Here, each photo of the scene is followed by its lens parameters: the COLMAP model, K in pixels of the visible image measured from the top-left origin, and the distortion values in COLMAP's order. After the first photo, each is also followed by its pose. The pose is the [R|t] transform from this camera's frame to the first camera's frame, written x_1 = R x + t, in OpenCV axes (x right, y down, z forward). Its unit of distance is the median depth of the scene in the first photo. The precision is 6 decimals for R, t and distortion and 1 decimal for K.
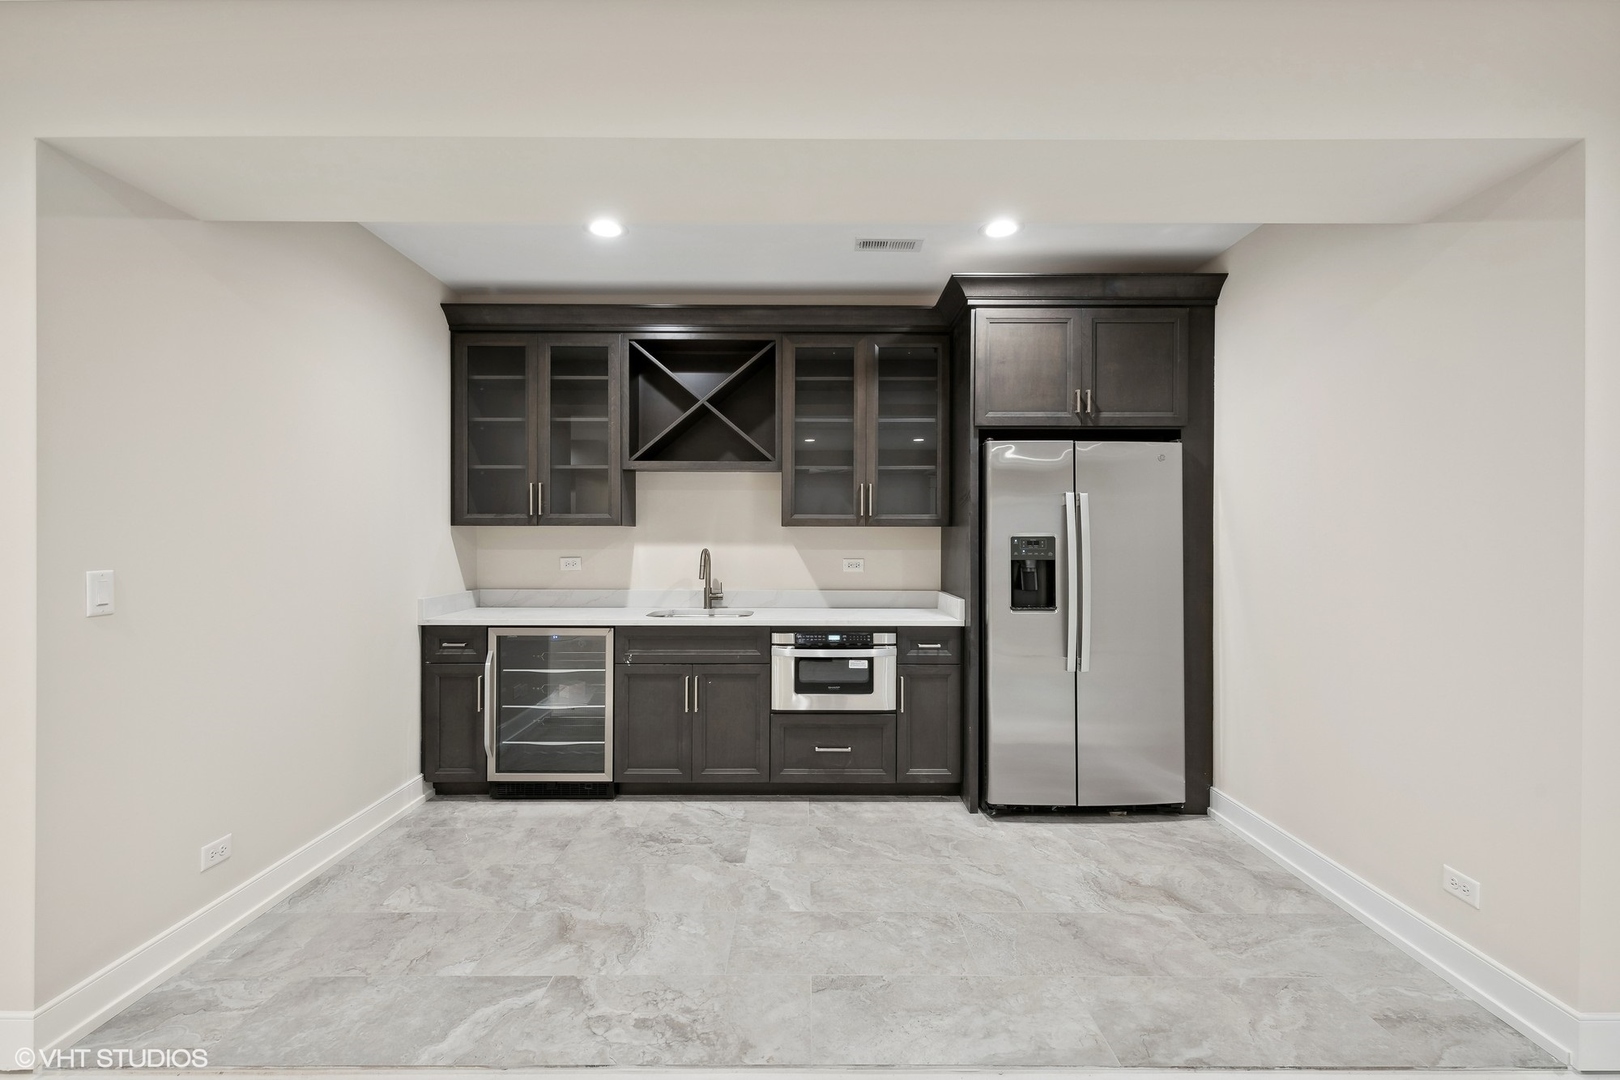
lens RADIAL K [[682.4, 0, 814.0], [0, 682.4, 535.3], [0, 0, 1]] dist [0.009633, -0.000026]
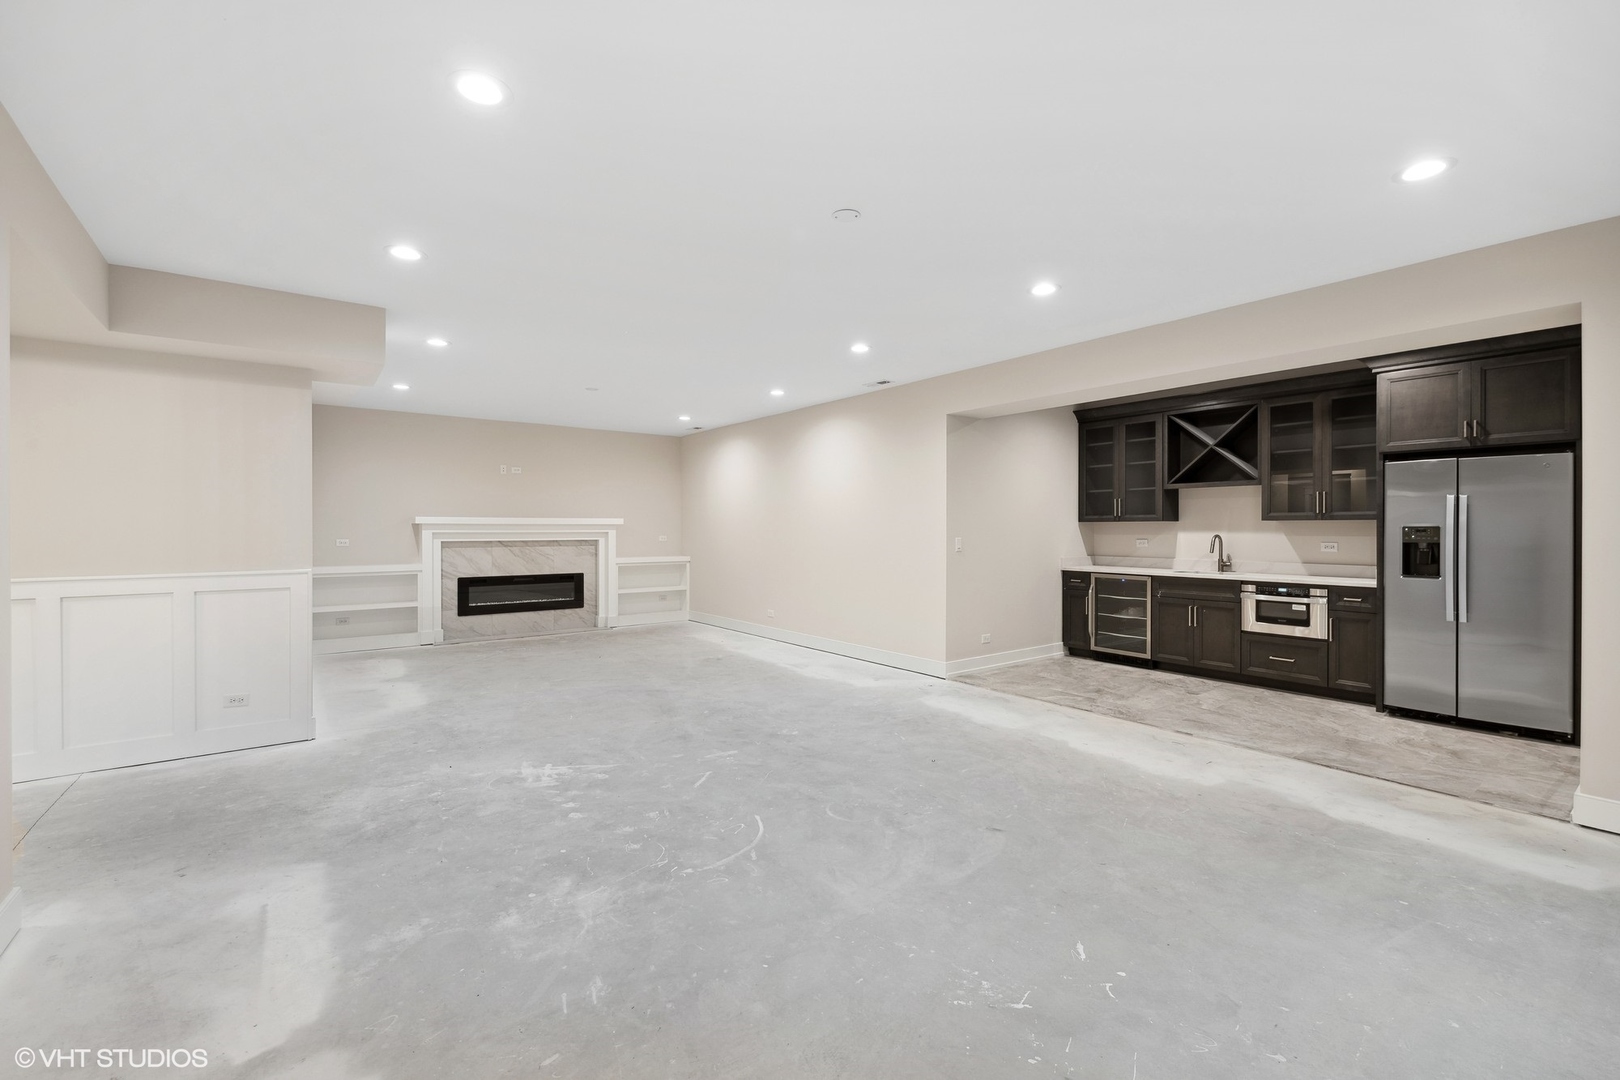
lens RADIAL K [[682.2, 0, 810.0], [0, 682.2, 540.0], [0, 0, 1]] dist [0.002902, -0.000139]
pose [[0.561914, 0.013250, -0.827090, 0.724343], [0.002327, 0.999842, 0.017599, 0.001876], [0.827192, -0.011814, 0.561795, -0.814932]]
